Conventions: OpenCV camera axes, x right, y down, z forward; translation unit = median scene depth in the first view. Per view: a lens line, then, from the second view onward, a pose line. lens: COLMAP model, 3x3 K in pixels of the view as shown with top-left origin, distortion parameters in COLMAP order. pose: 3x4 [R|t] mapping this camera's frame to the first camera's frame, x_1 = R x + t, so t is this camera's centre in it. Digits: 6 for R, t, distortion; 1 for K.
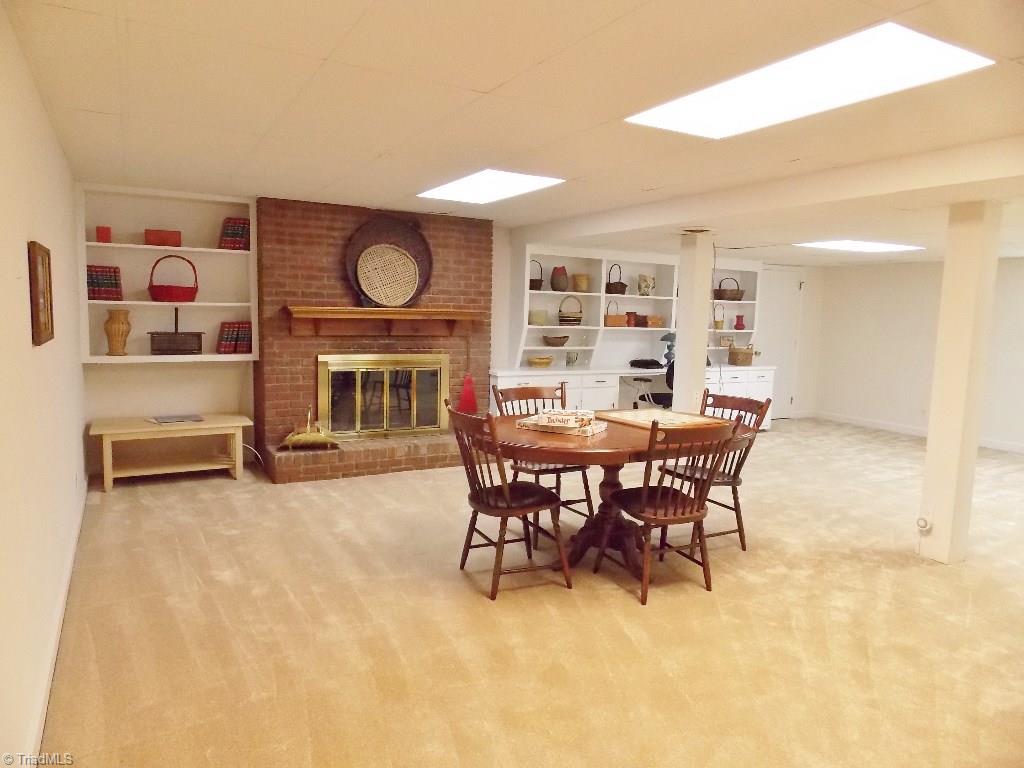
lens RADIAL K [[686.2, 0, 511.8], [0, 686.2, 382.6], [0, 0, 1]] dist [-0.003356, -0.001727]
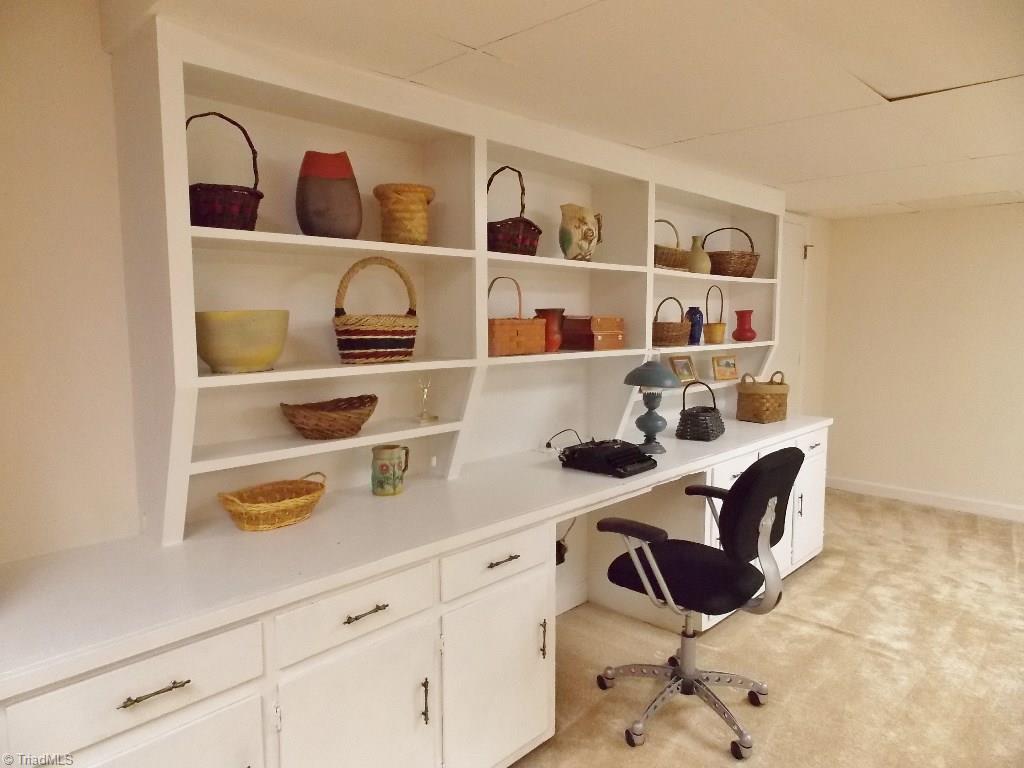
lens RADIAL K [[686.2, 0, 508.4], [0, 686.2, 382.0], [0, 0, 1]] dist [-0.003356, -0.001727]
pose [[0.957607, -0.057575, 0.282264, 0.054852], [0.057608, 0.998306, 0.008193, -0.072838], [-0.282258, 0.008415, 0.959302, 0.701646]]
